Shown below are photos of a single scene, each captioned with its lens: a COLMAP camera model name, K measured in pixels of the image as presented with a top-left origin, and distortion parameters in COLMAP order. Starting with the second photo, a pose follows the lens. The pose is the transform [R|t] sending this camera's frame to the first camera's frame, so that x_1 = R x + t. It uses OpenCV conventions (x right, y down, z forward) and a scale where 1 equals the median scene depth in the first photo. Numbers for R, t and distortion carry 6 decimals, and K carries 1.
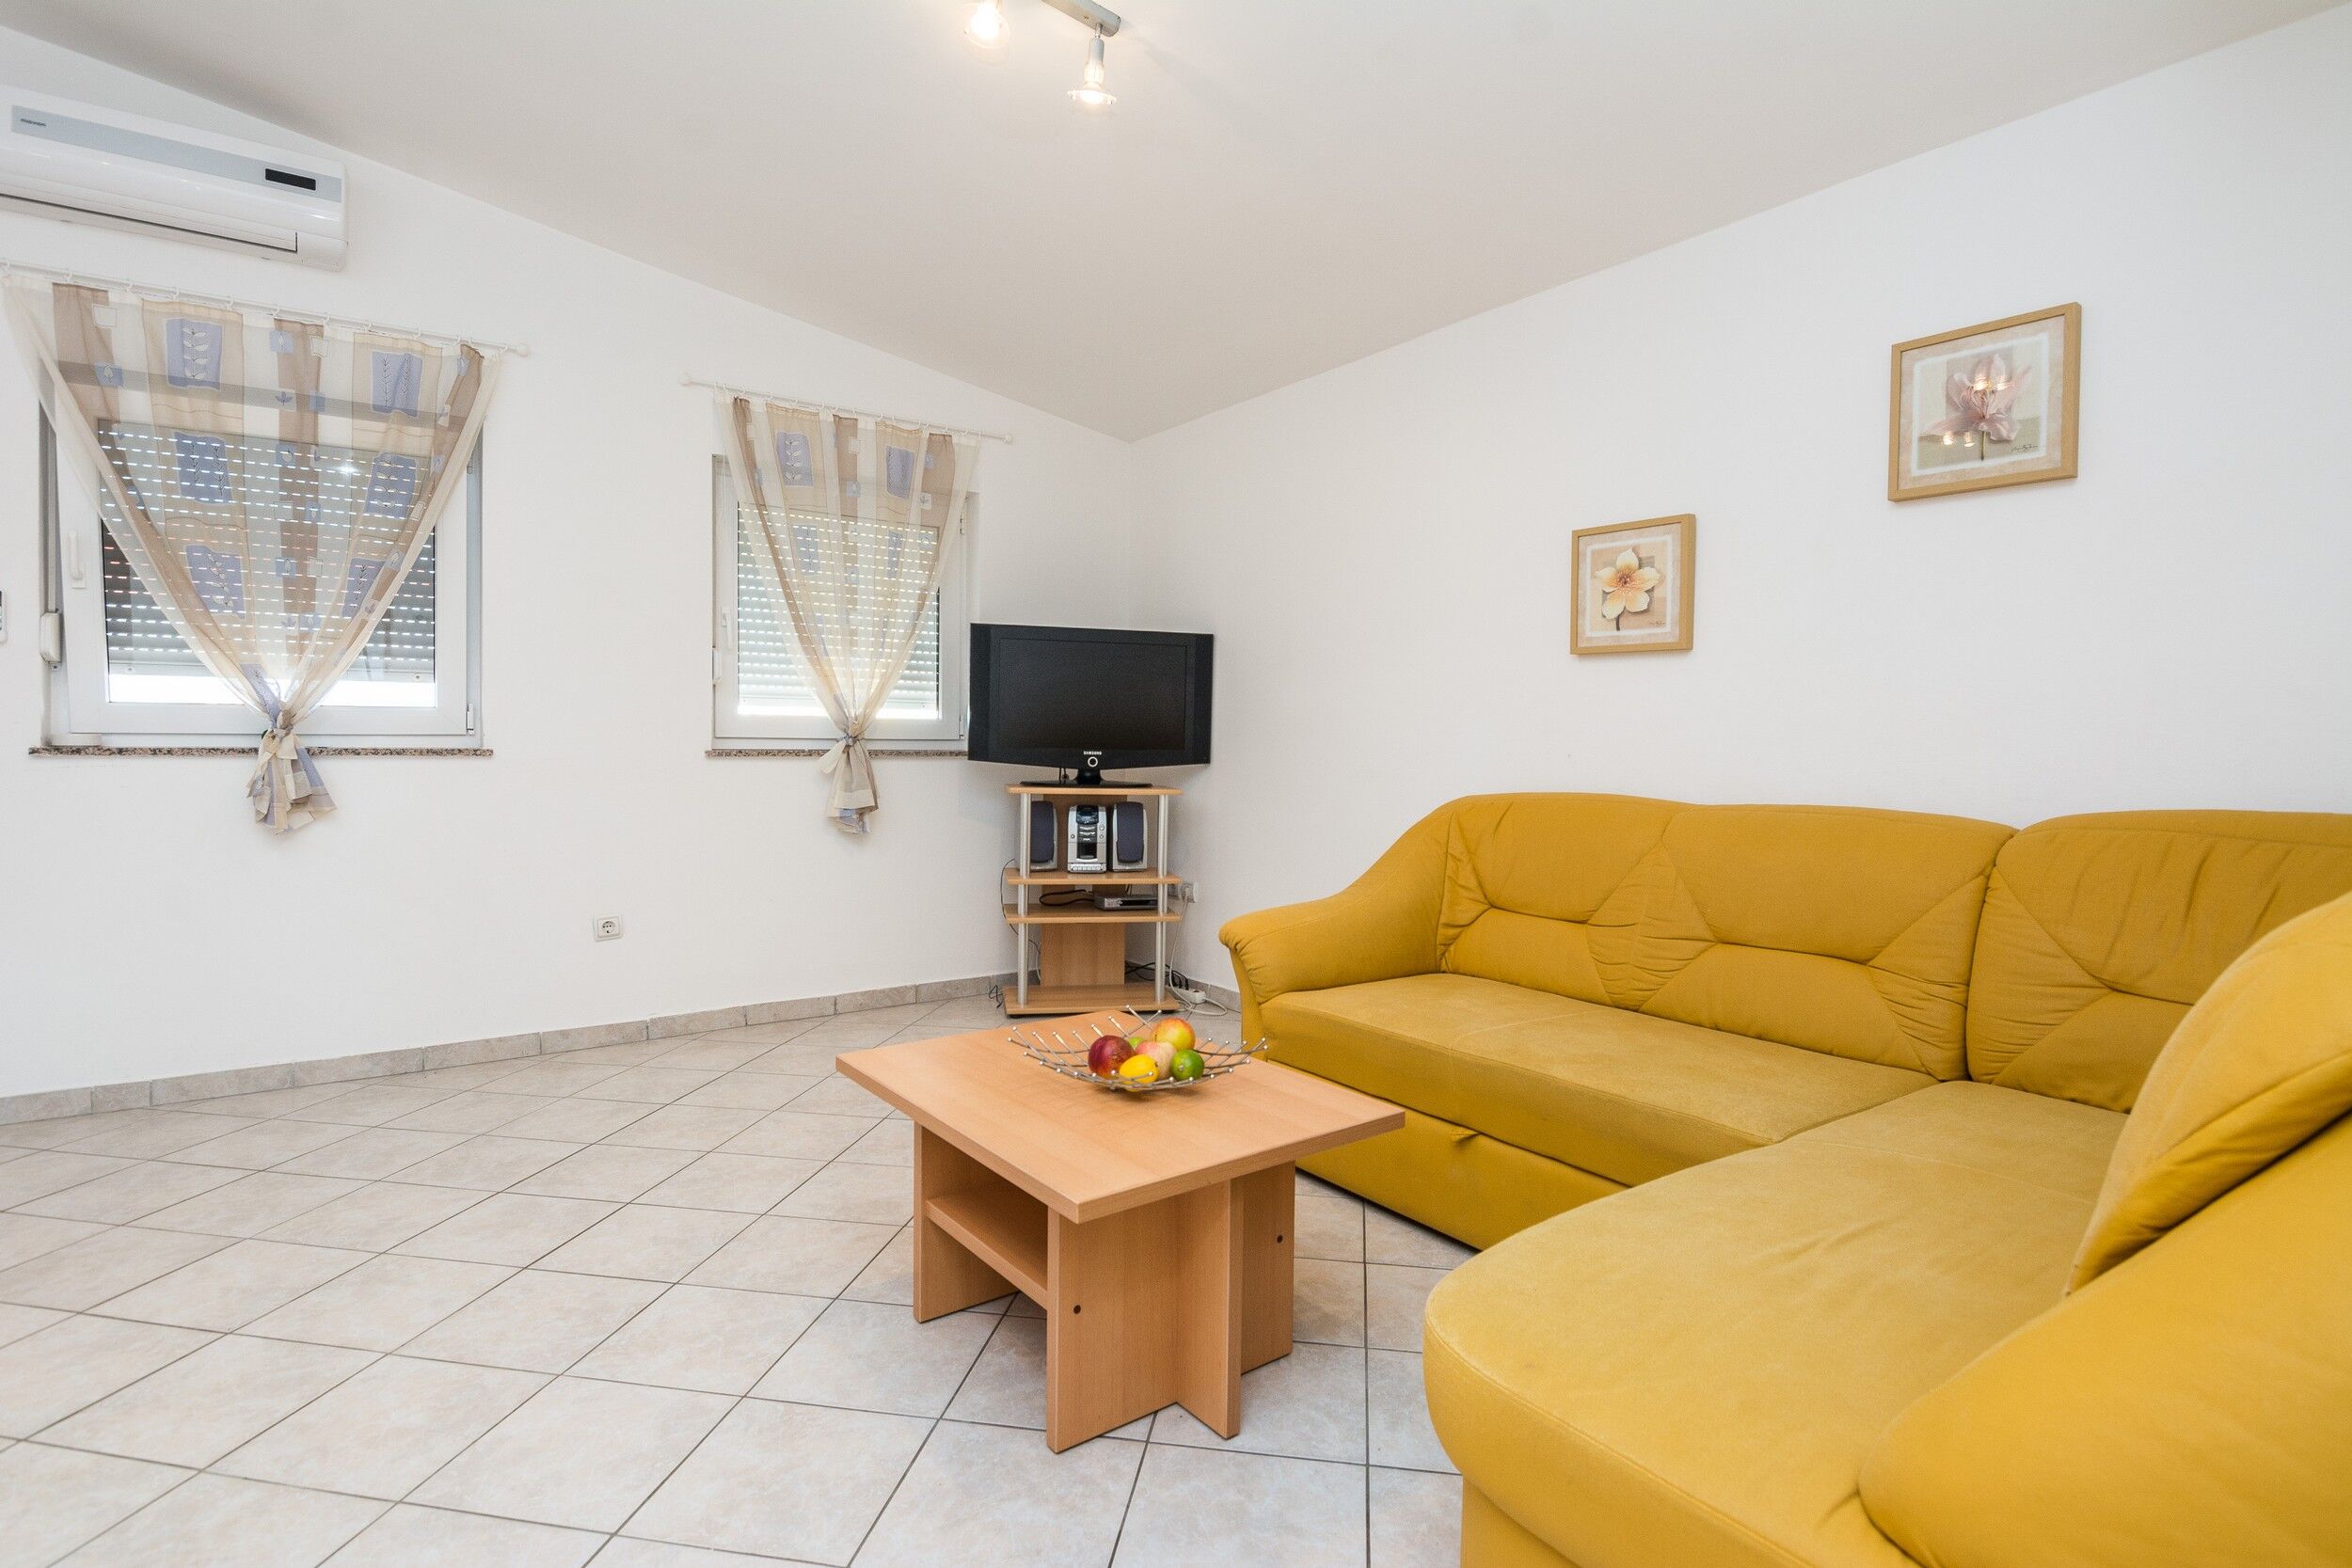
lens RADIAL K [[1138.9, 0, 1175.0], [0, 1138.9, 769.9], [0, 0, 1]] dist [-0.016684, -0.002254]
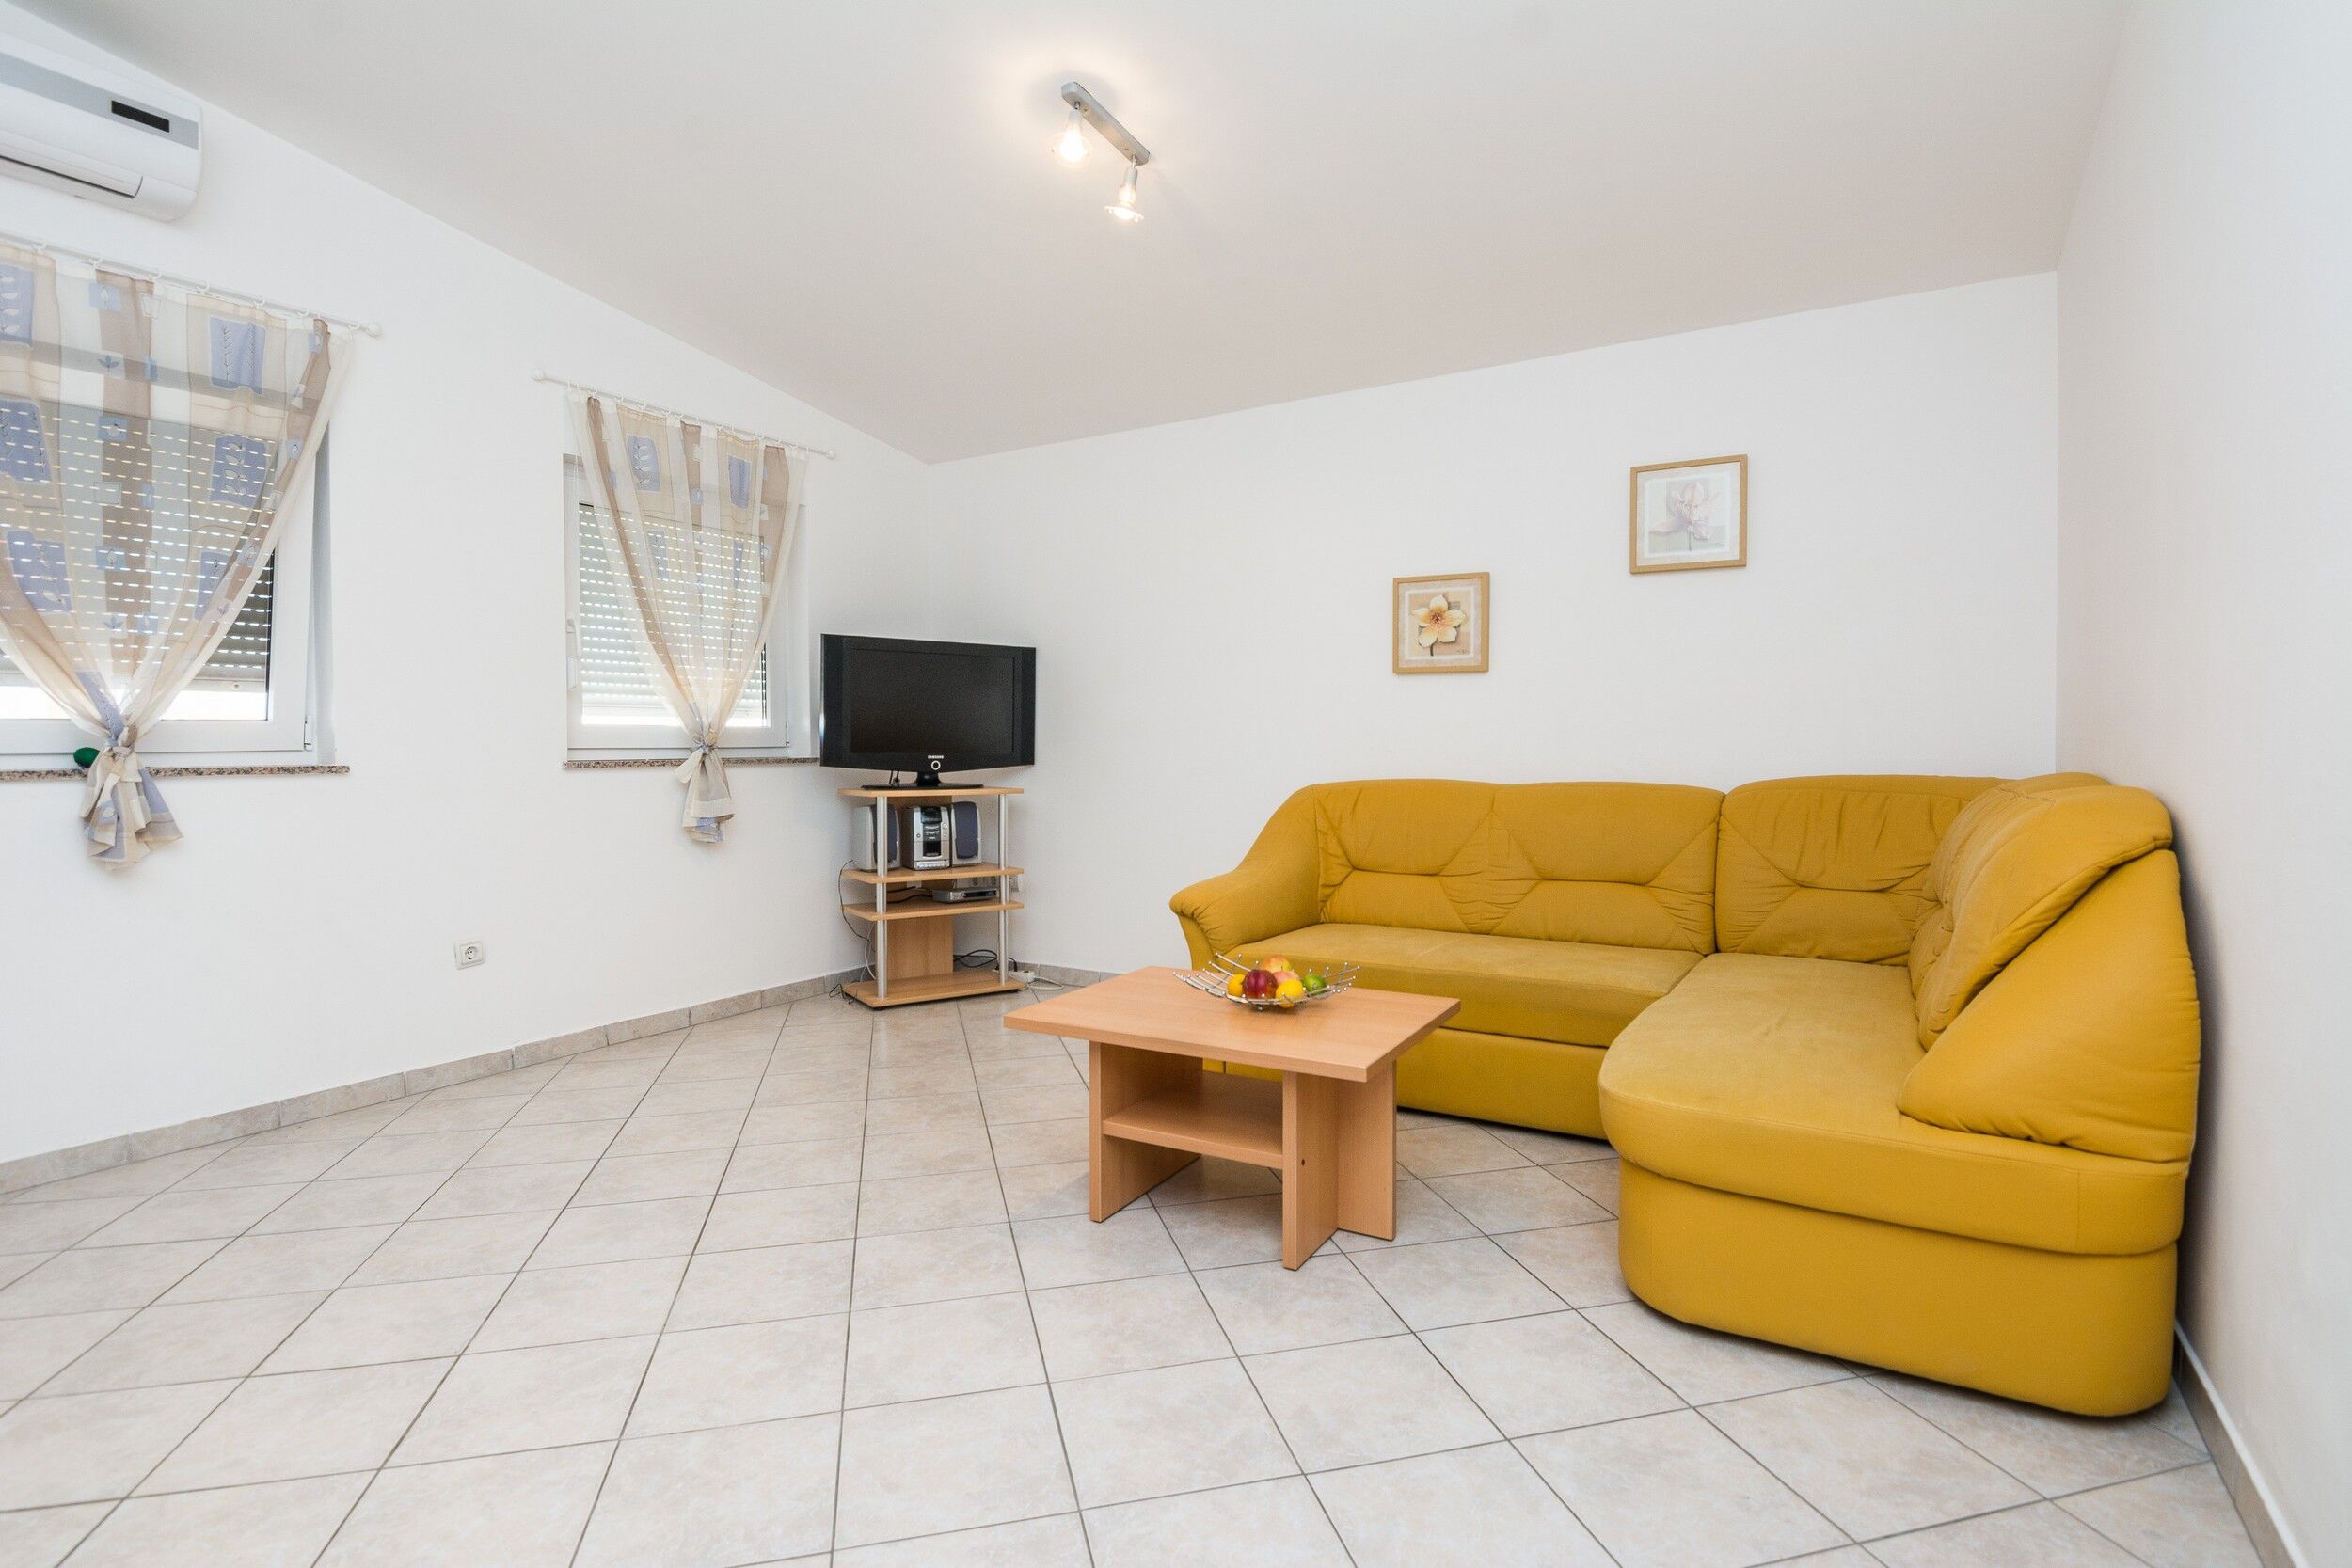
lens RADIAL K [[1138.9, 0, 1175.0], [0, 1138.9, 769.9], [0, 0, 1]] dist [-0.016684, -0.002254]
pose [[0.922188, -0.024735, 0.385951, -0.379387], [0.024916, 0.999679, 0.004533, -0.002738], [-0.385940, 0.005436, 0.922508, -0.102471]]
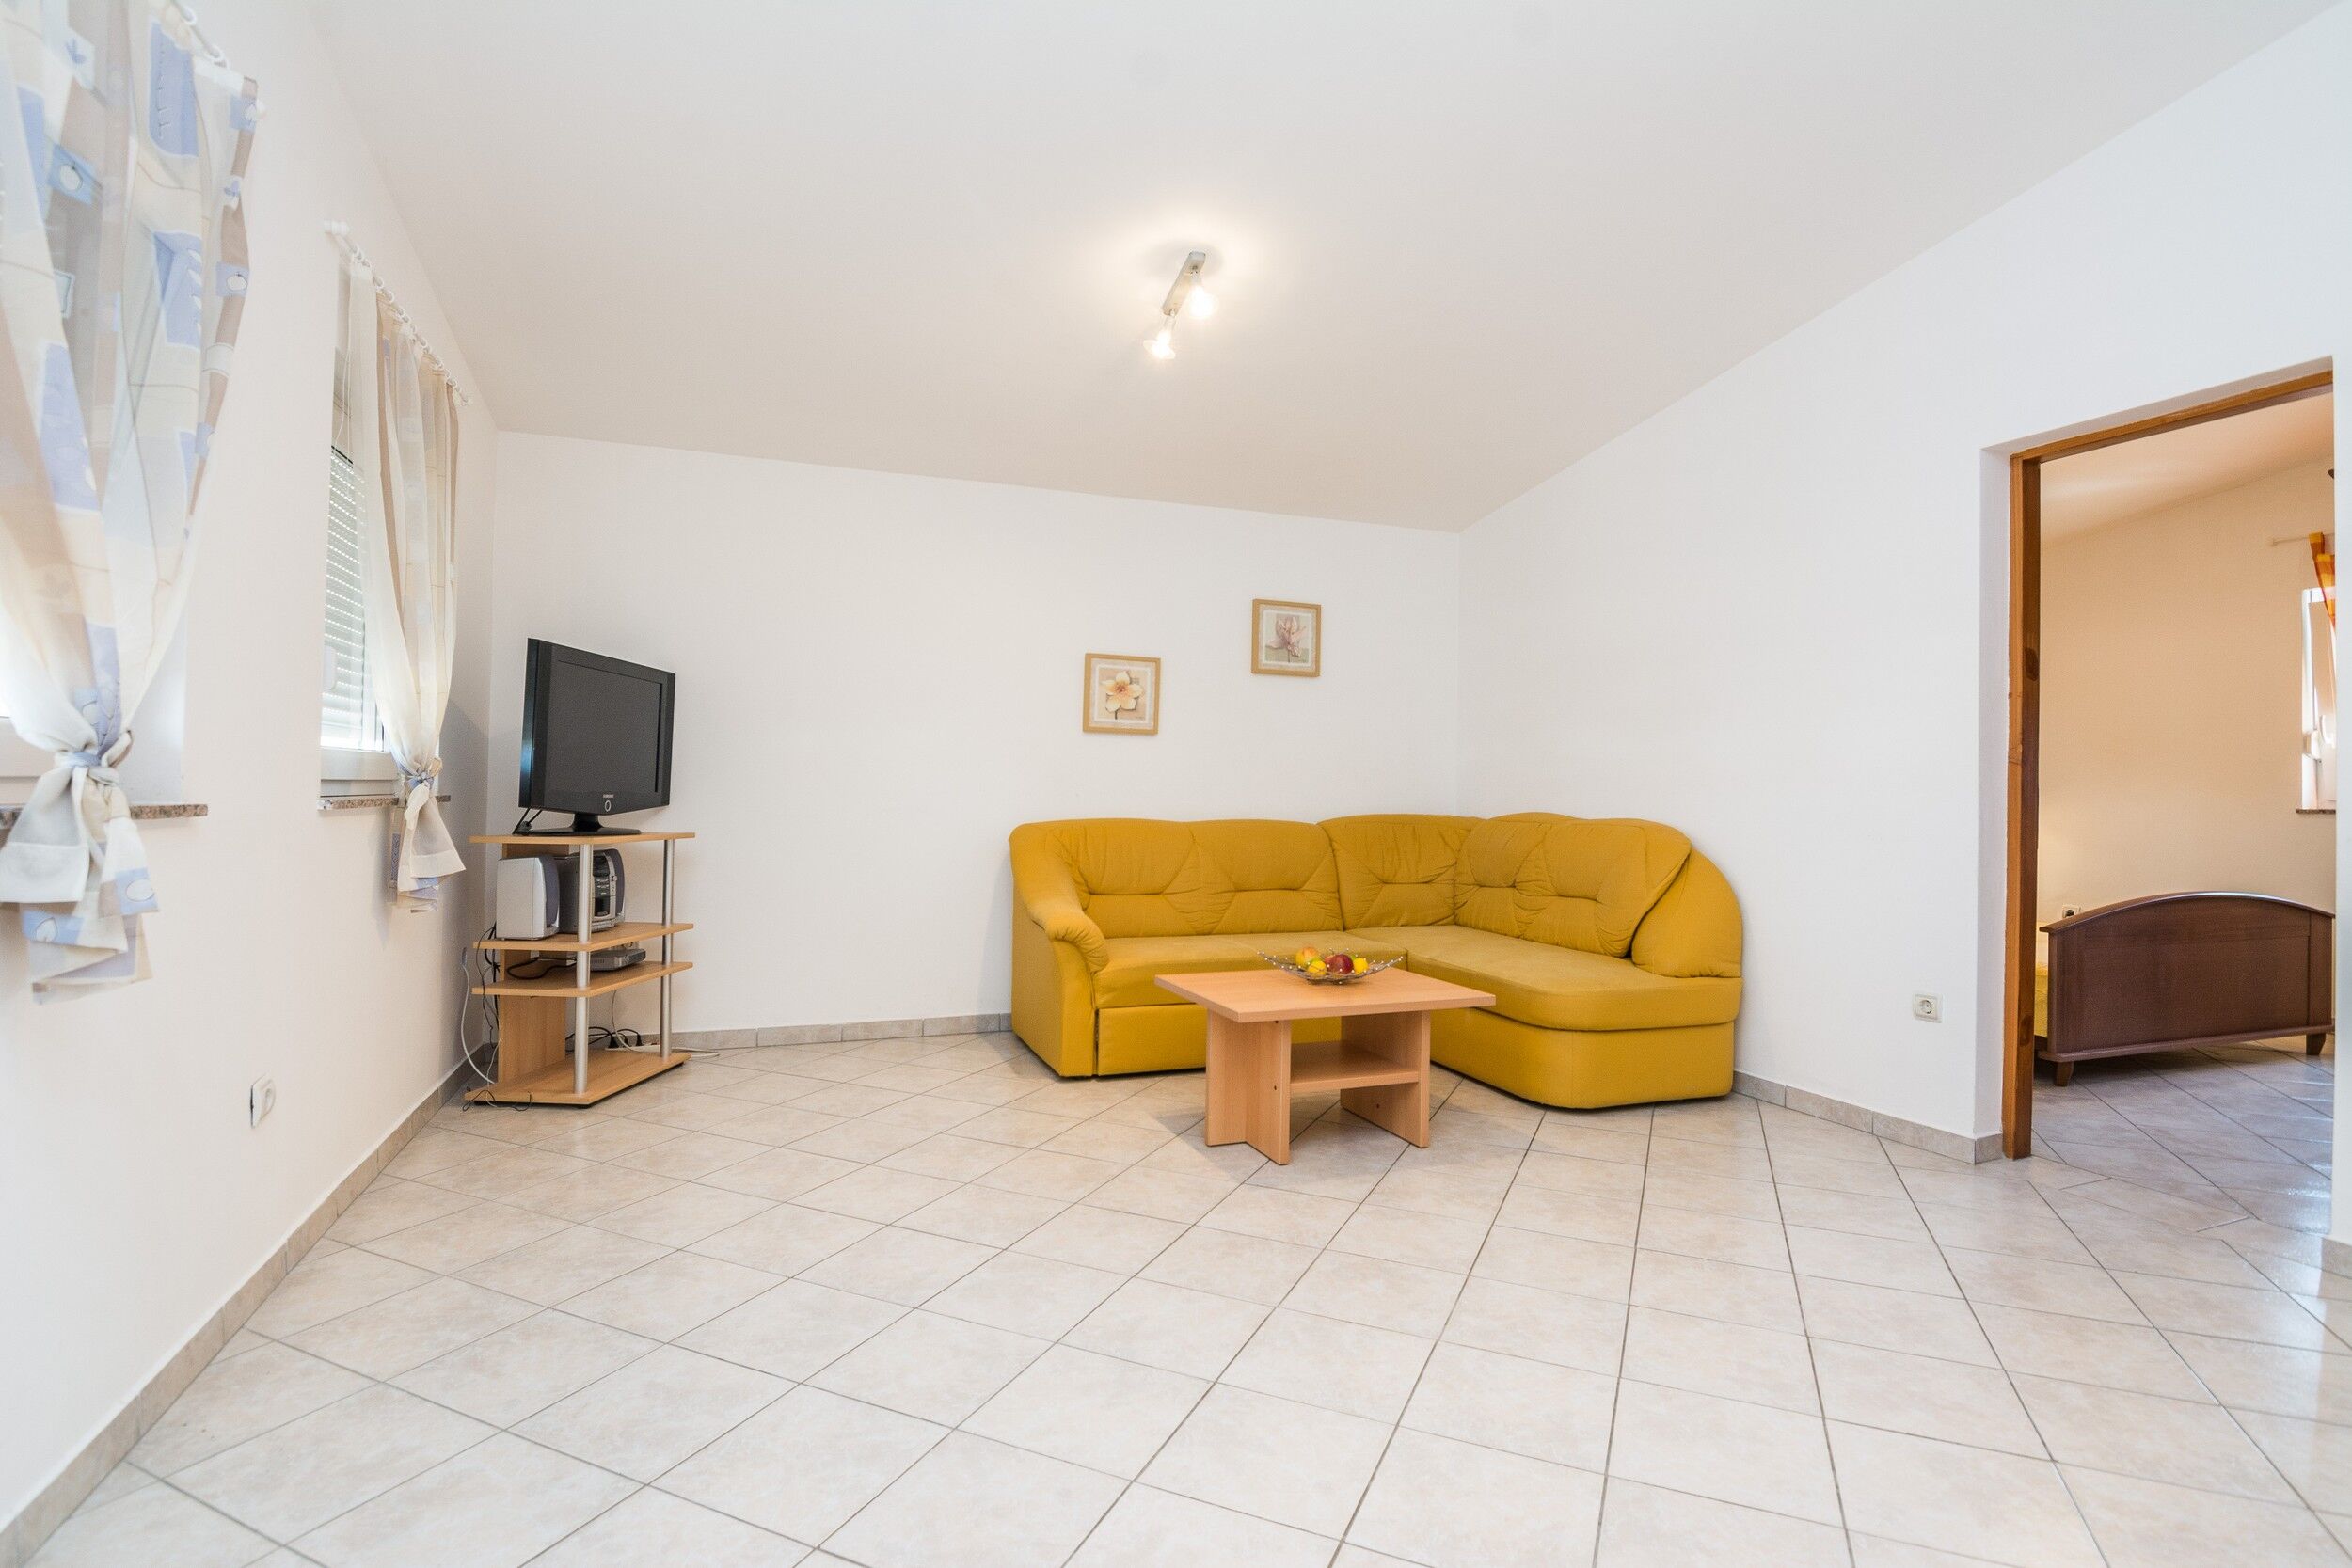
lens RADIAL K [[1138.9, 0, 1175.0], [0, 1138.9, 769.9], [0, 0, 1]] dist [-0.016684, -0.002254]
pose [[0.266104, 0.010266, 0.963890, -1.113257], [0.012549, 0.999822, -0.014113, -0.023113], [-0.963863, 0.015851, 0.265928, 0.451834]]
